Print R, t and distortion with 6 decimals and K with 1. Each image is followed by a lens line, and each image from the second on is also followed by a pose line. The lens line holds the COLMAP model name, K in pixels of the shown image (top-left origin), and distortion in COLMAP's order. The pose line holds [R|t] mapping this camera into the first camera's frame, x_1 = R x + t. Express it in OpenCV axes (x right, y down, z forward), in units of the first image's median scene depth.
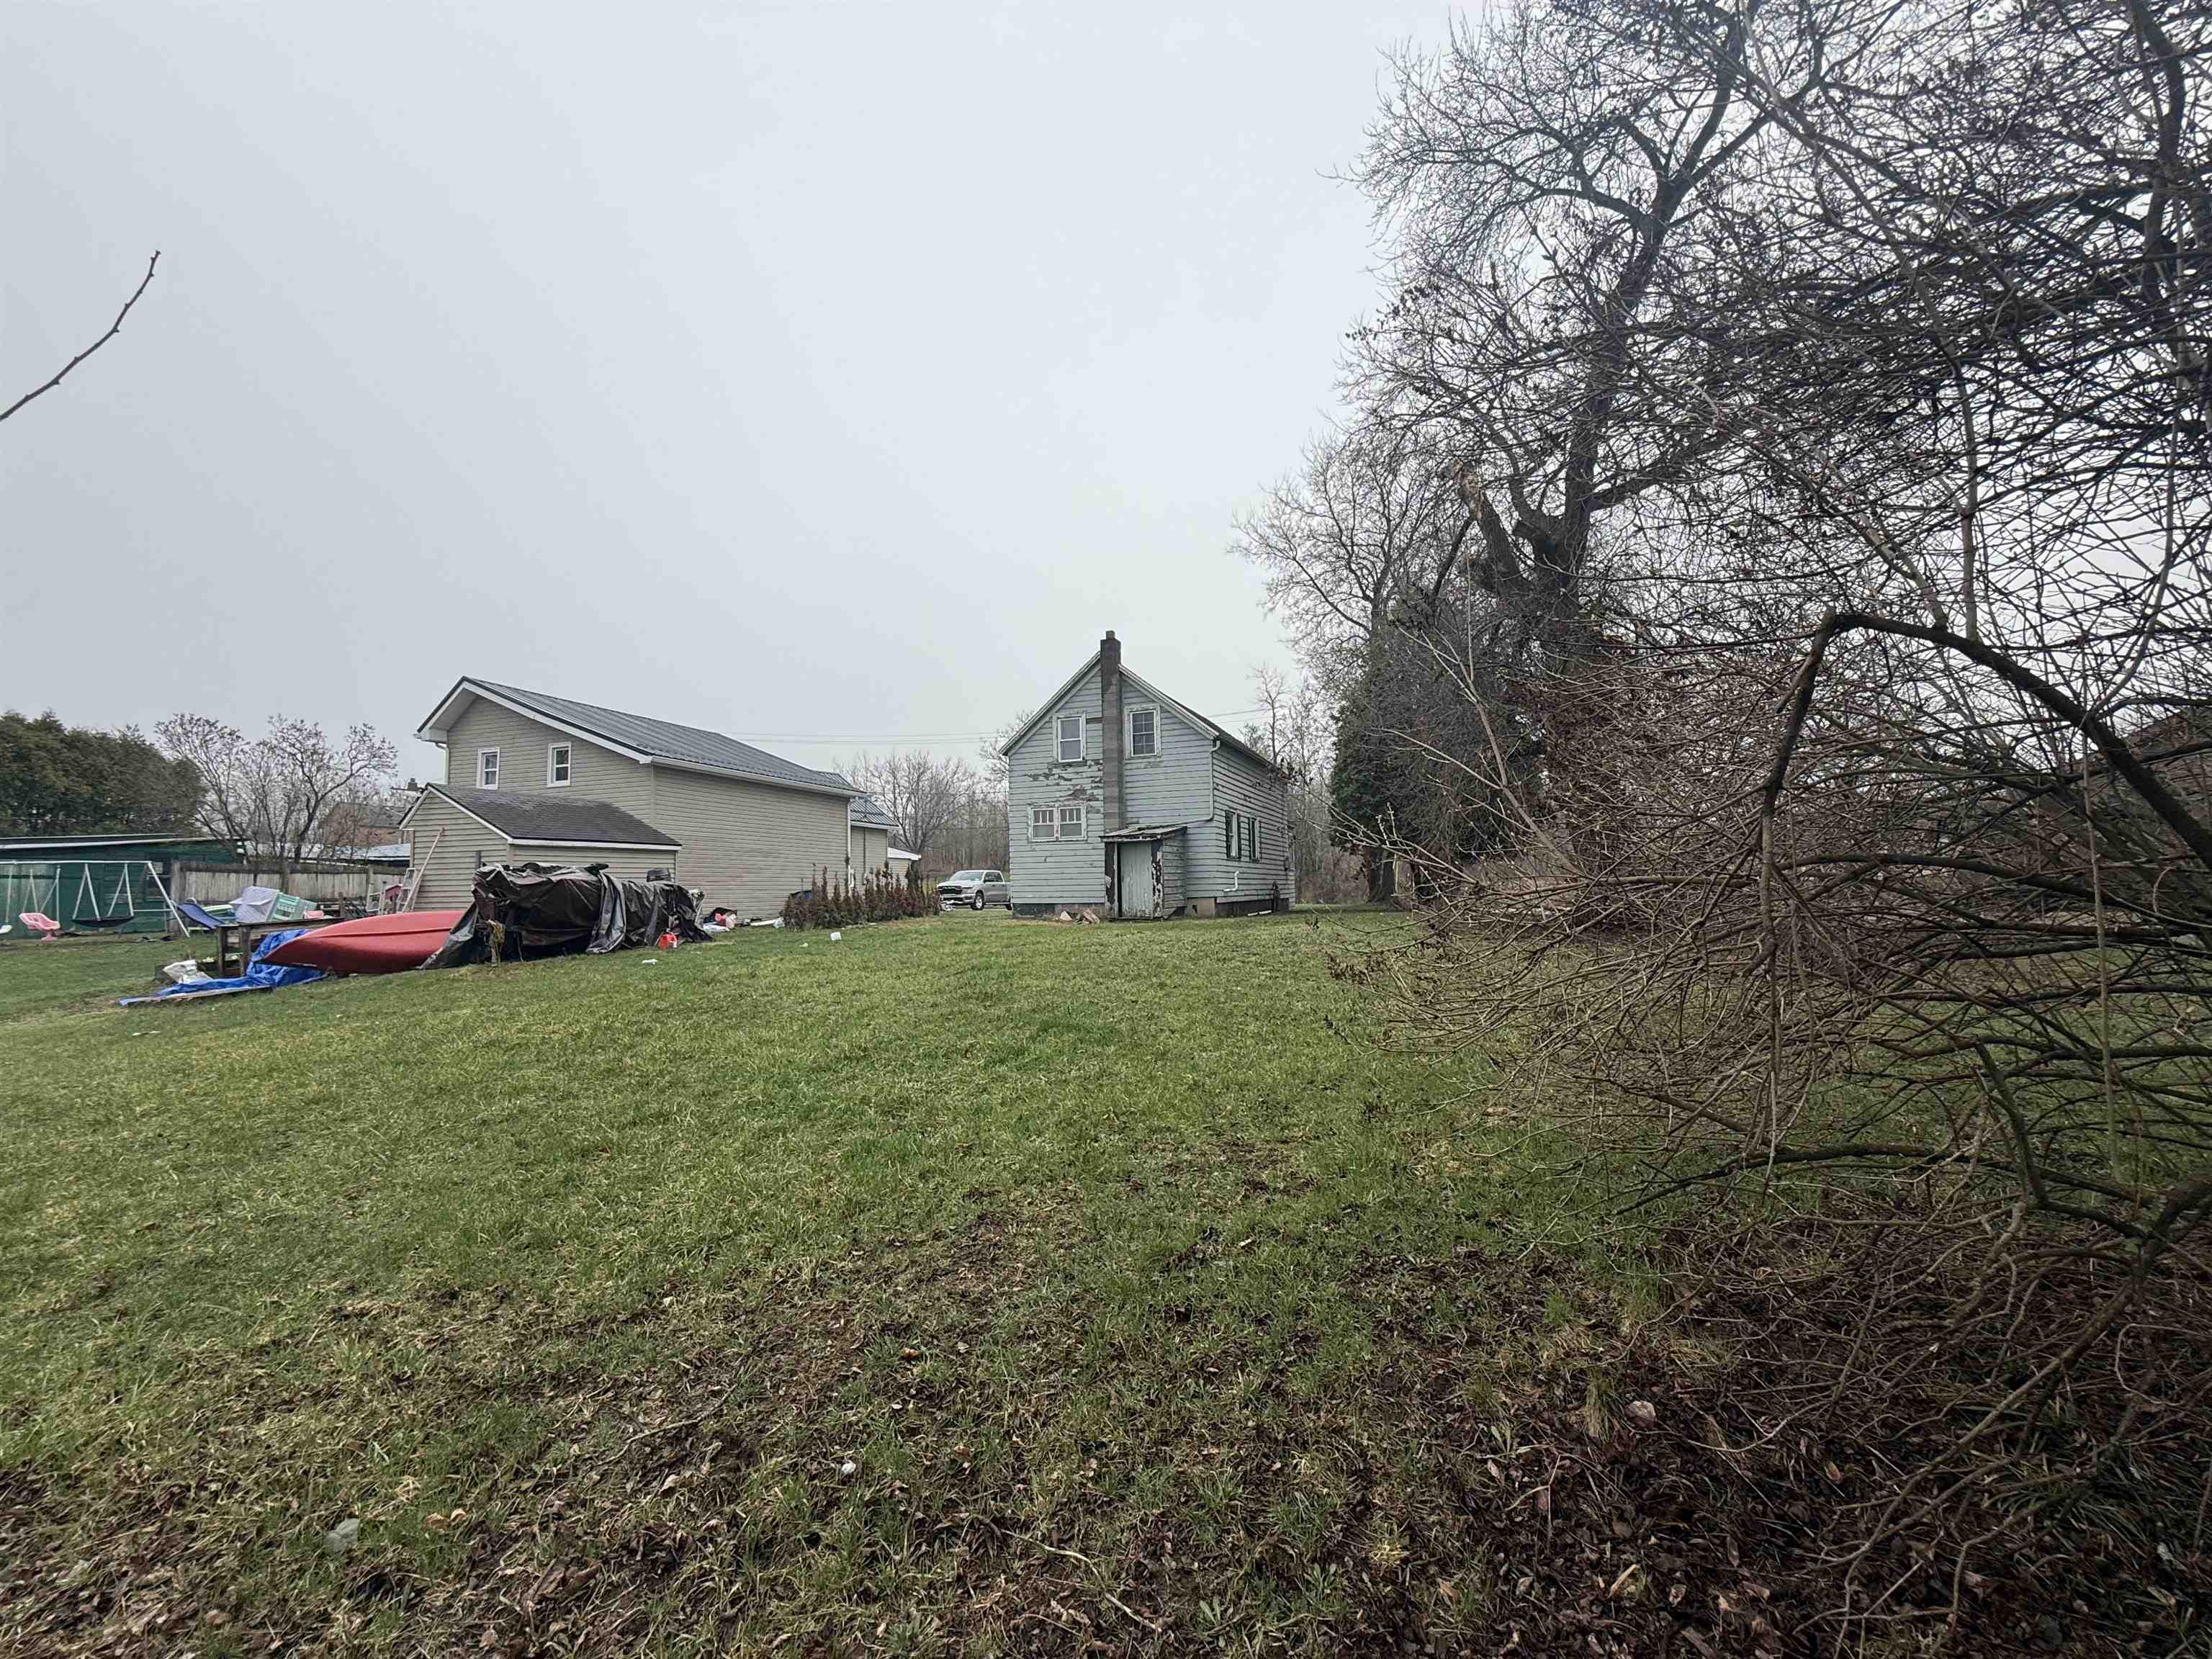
lens RADIAL K [[876.8, 0, 1103.6], [0, 876.8, 829.5], [0, 0, 1]] dist [-0.000246, 0.000011]
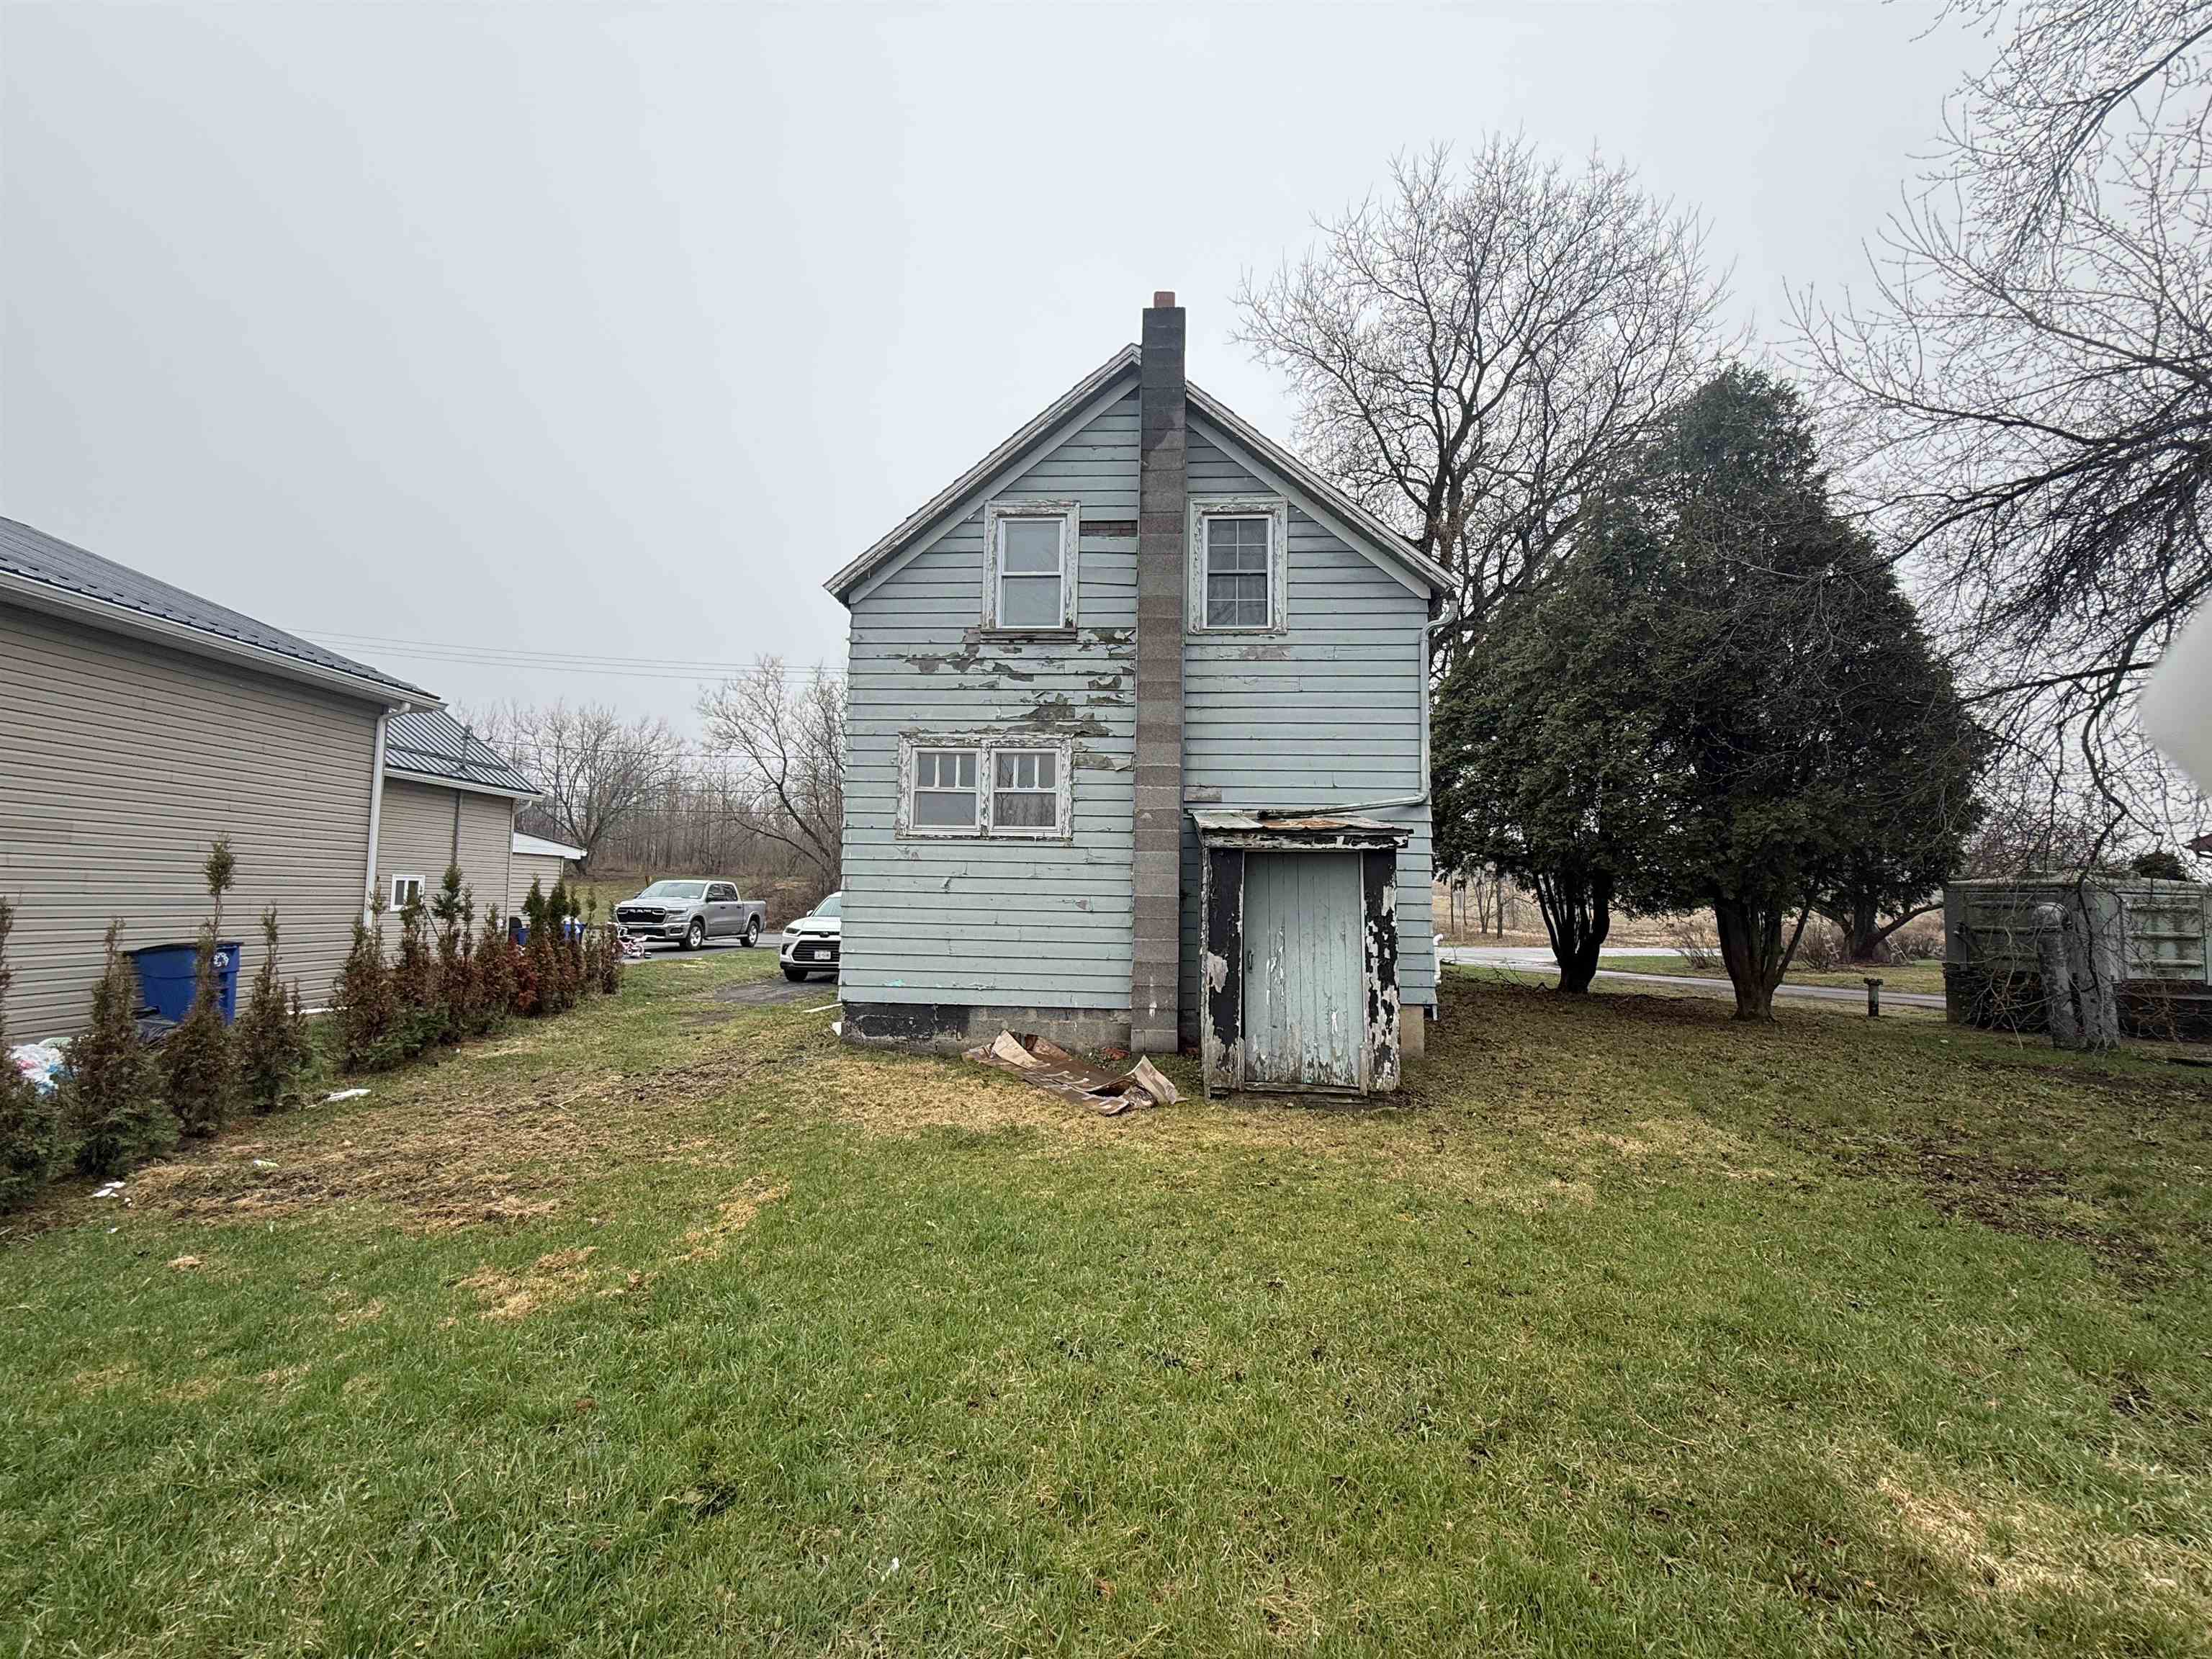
lens RADIAL K [[876.8, 0, 1113.7], [0, 876.8, 832.9], [0, 0, 1]] dist [-0.000246, 0.000011]
pose [[0.946766, 0.053177, 0.317500, -0.118732], [-0.051417, 0.998580, -0.013926, 0.013315], [-0.317790, -0.003140, 0.948156, 0.629191]]
